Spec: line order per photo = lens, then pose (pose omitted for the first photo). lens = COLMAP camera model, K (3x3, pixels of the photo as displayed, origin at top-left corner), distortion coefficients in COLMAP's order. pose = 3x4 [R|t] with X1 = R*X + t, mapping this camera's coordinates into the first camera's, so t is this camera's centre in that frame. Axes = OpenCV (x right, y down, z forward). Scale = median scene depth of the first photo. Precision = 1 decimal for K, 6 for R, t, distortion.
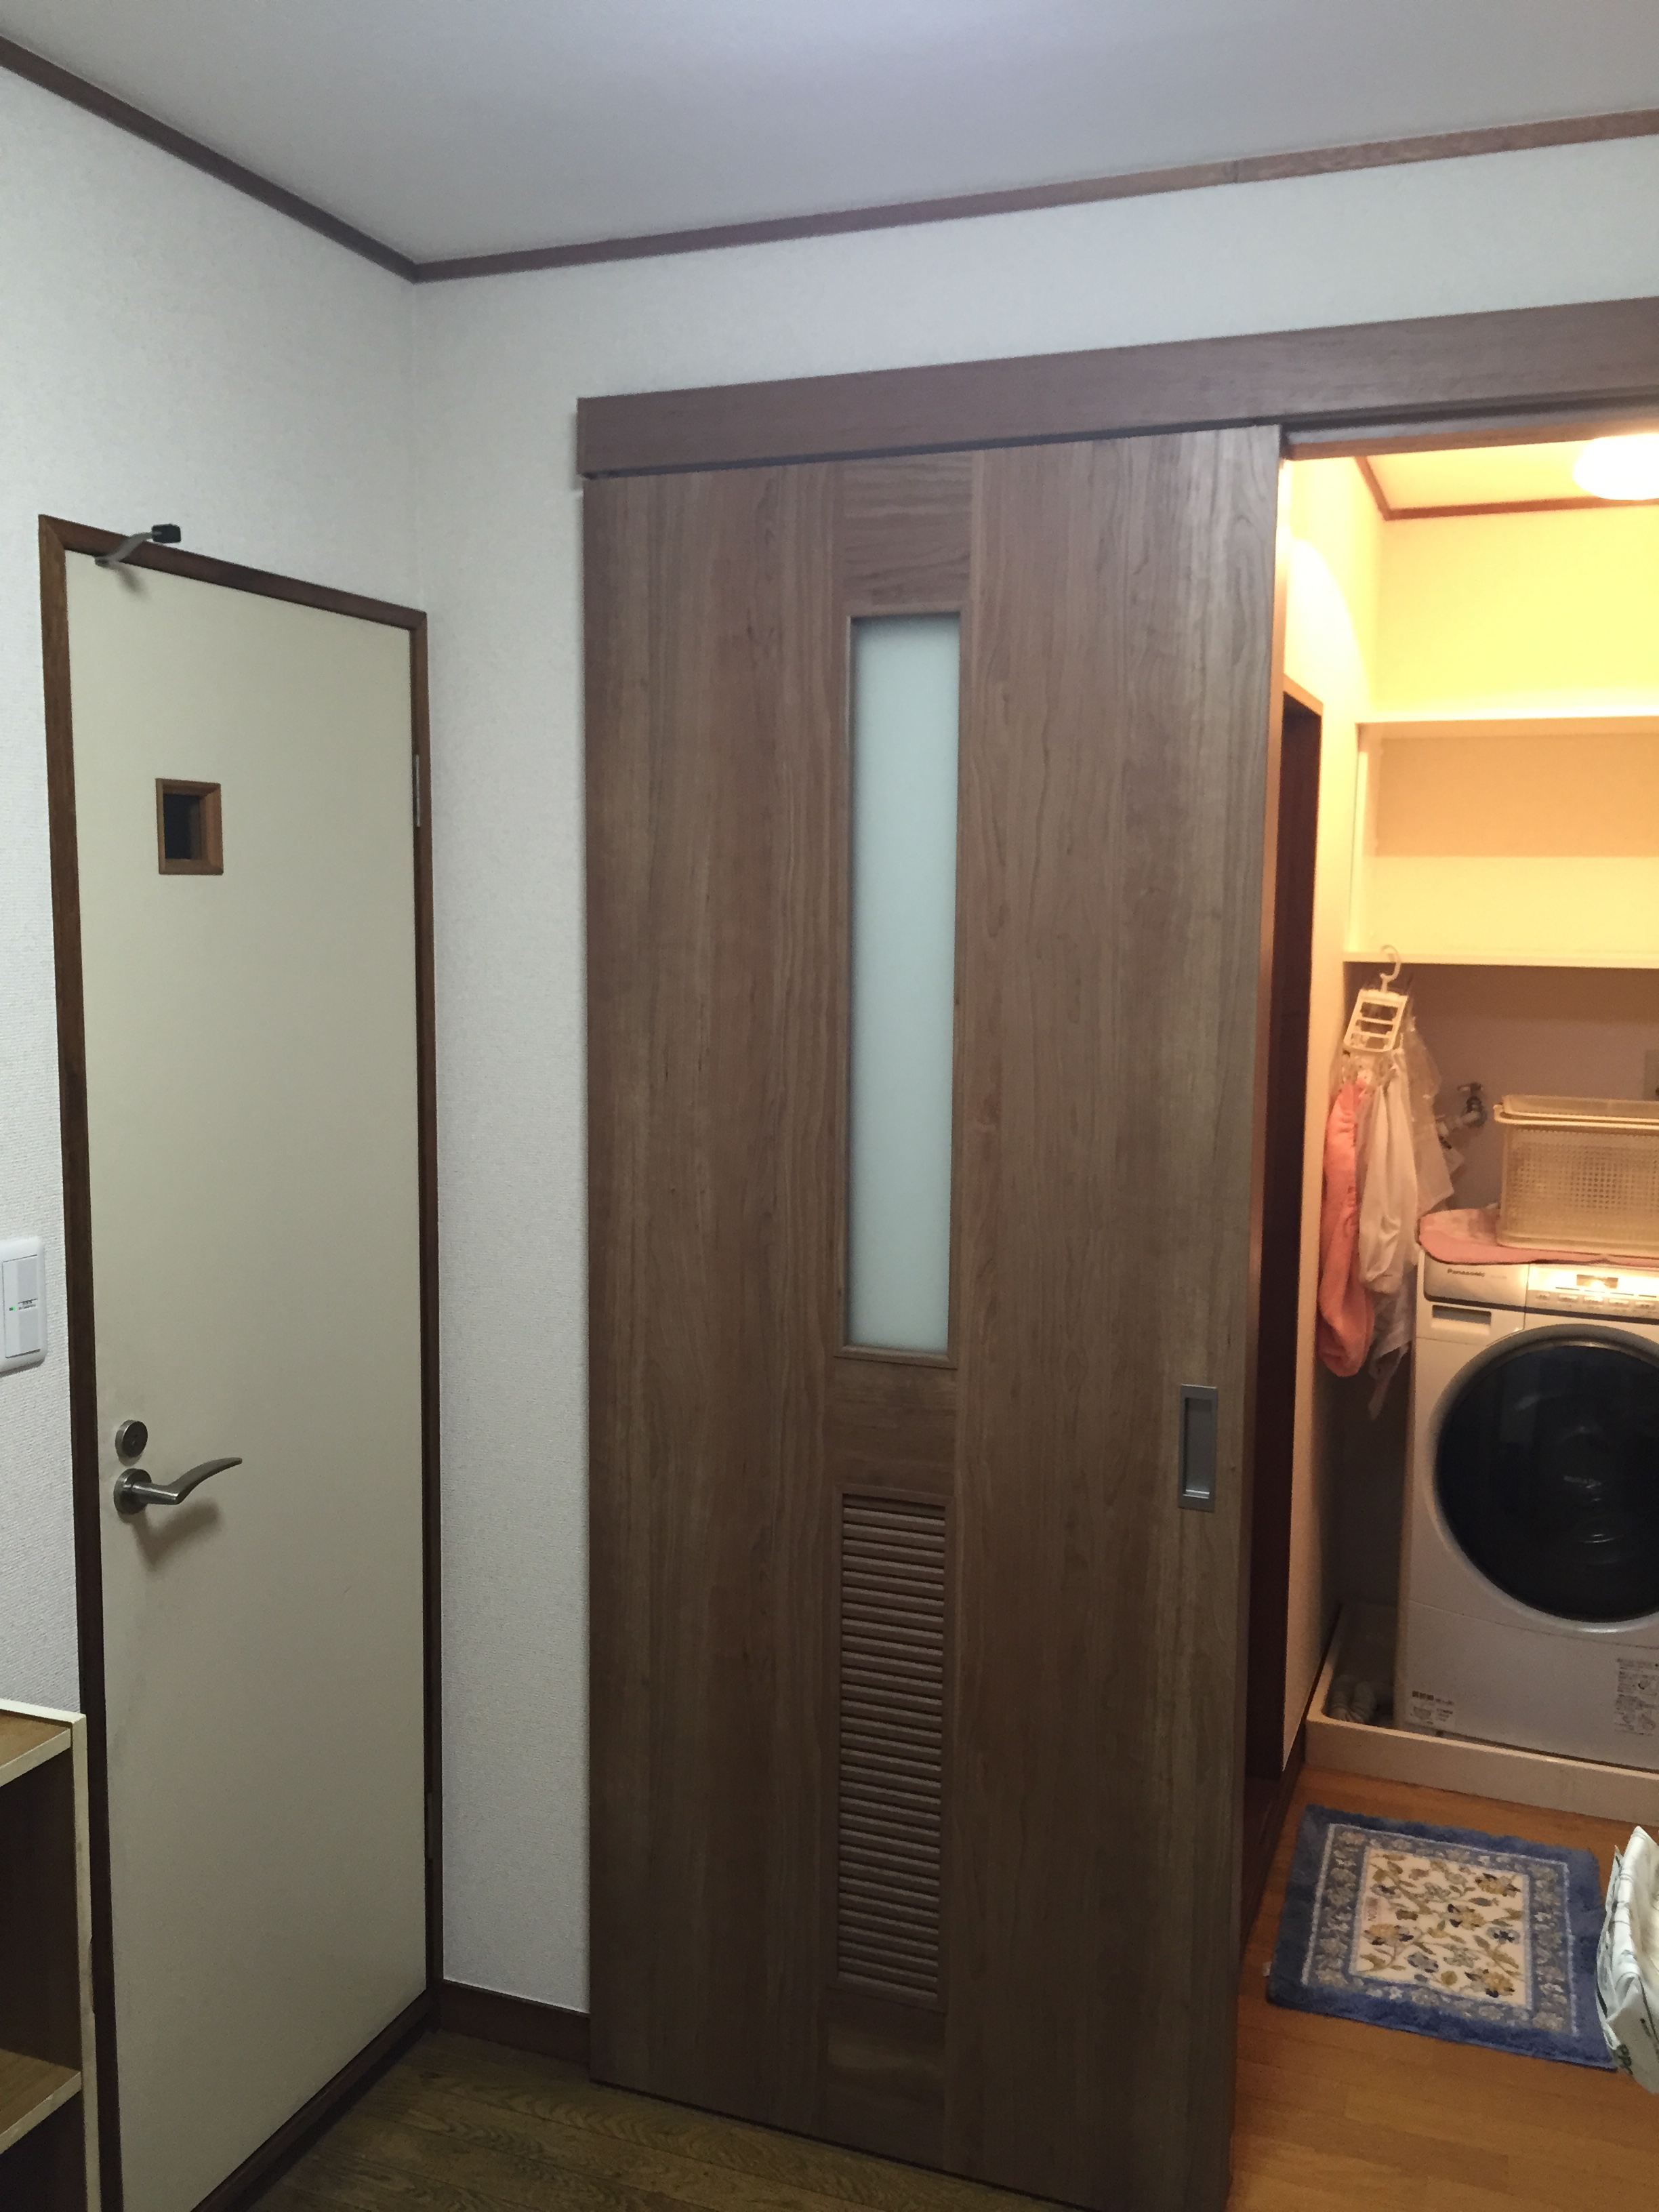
lens RADIAL K [[1880.2, 0, 832.6], [0, 1880.2, 1097.1], [0, 0, 1]] dist [0.054637, -0.030512]
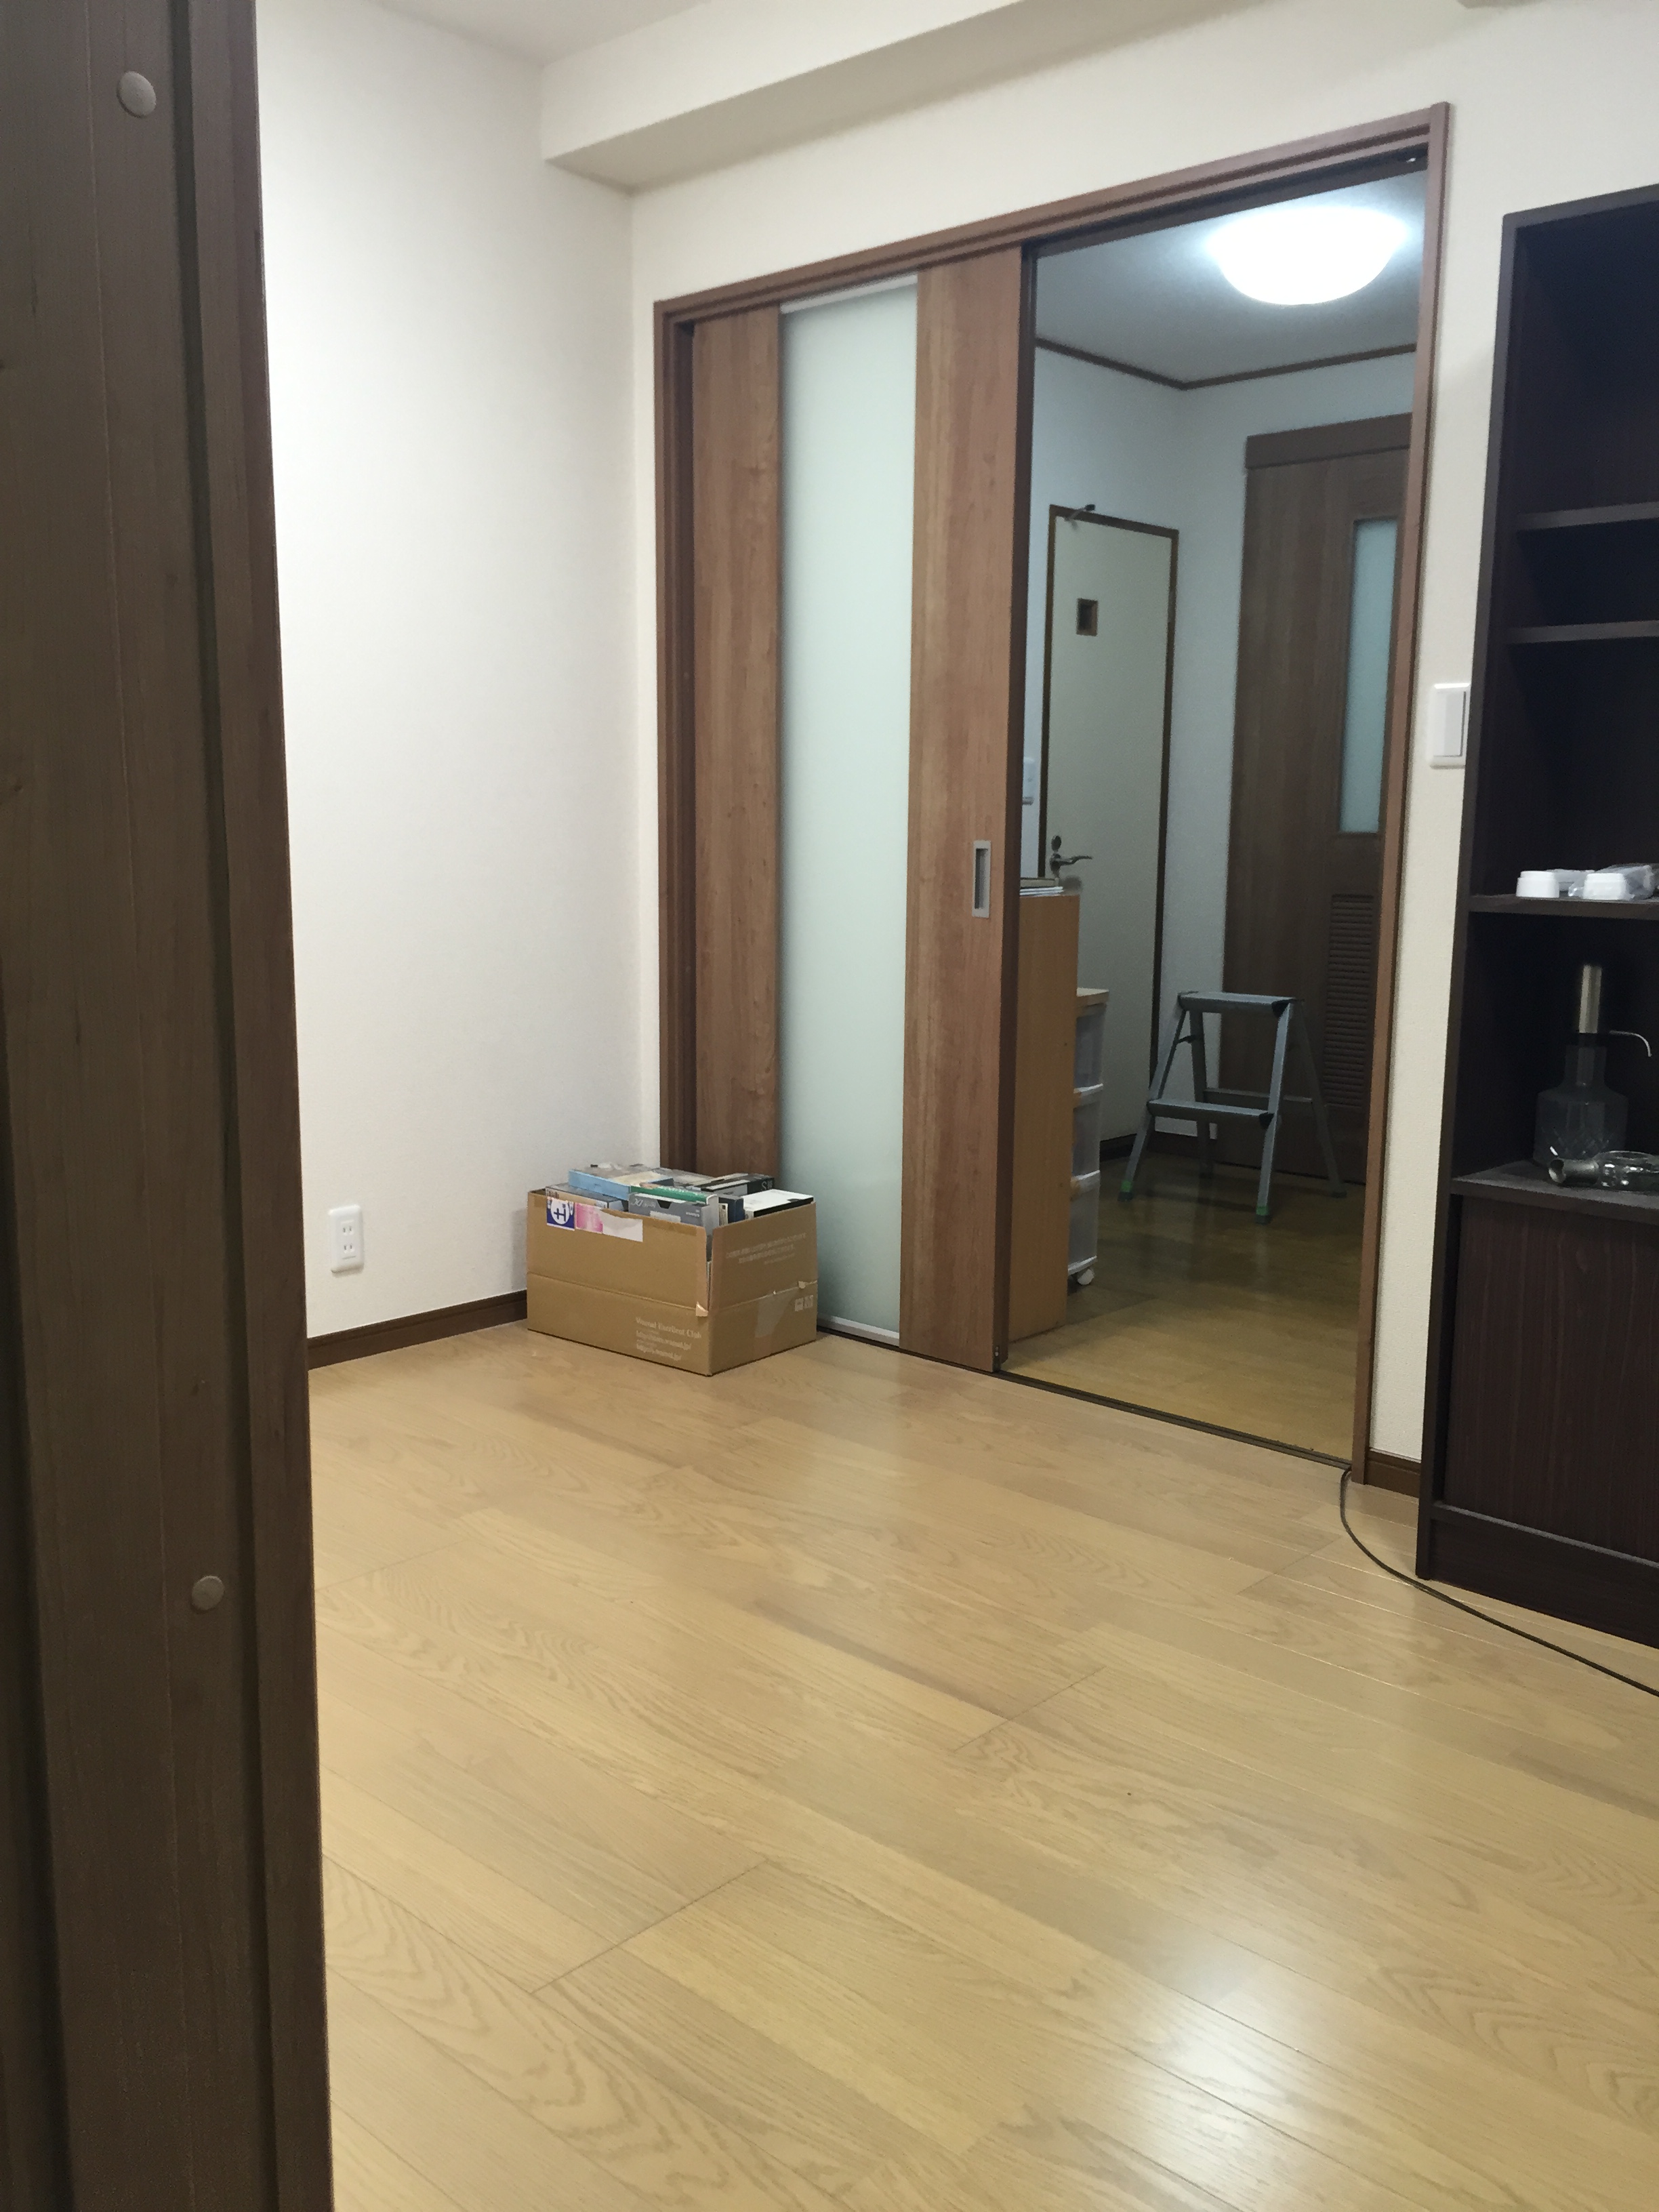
lens RADIAL K [[1880.2, 0, 844.1], [0, 1880.2, 1108.8], [0, 0, 1]] dist [0.054637, -0.030512]
pose [[0.929648, 0.058865, -0.363715, 0.351983], [-0.041212, 0.997573, 0.056114, 0.413024], [0.366136, -0.037177, 0.929819, -1.626276]]
